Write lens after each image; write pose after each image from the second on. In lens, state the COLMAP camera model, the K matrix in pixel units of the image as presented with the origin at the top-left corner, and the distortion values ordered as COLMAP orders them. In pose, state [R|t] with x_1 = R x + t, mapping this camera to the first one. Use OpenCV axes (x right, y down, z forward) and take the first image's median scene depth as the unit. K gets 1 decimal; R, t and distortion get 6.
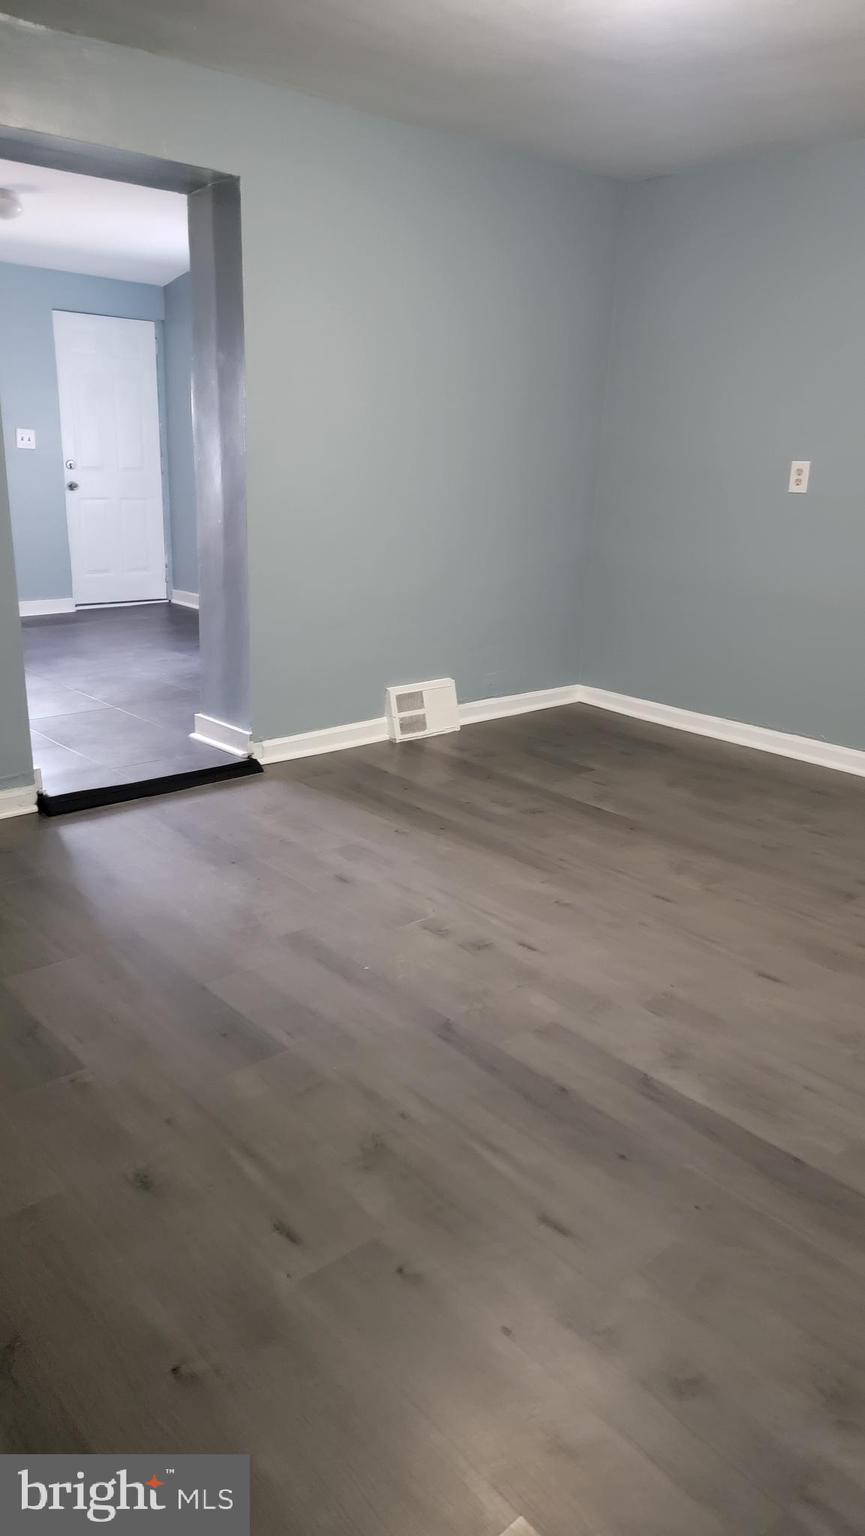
lens RADIAL K [[1064.0, 0, 421.4], [0, 1064.0, 764.3], [0, 0, 1]] dist [0.078095, -0.000478]
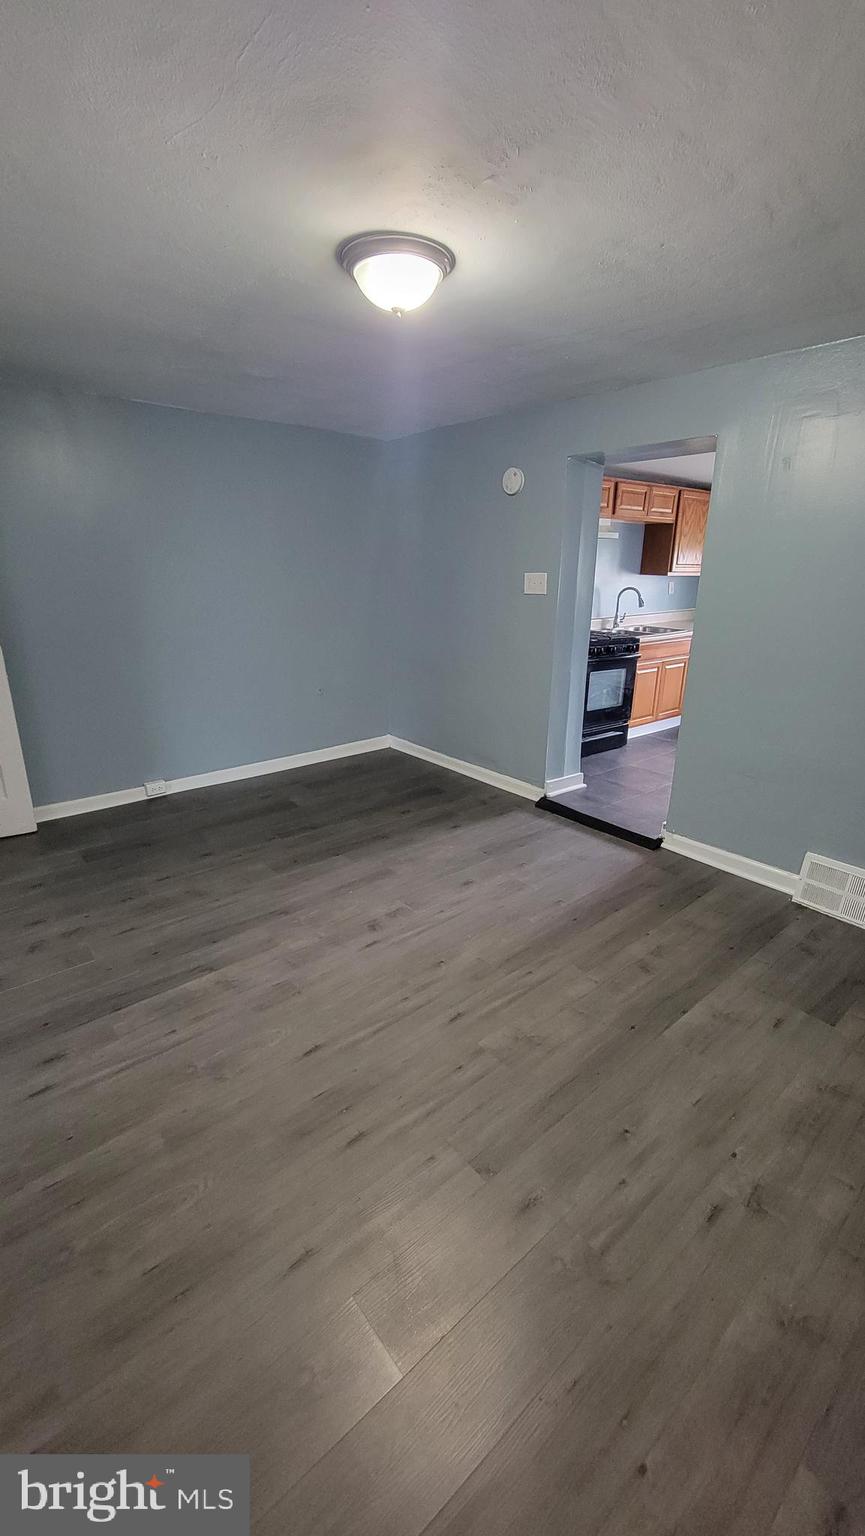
lens RADIAL K [[635.2, 0, 437.1], [0, 635.2, 767.9], [0, 0, 1]] dist [-0.001221, -0.000253]
pose [[-0.018155, 0.283602, -0.958770, 0.787515], [-0.300105, 0.913167, 0.275795, -0.299203], [0.953733, 0.292739, 0.068532, 0.823226]]
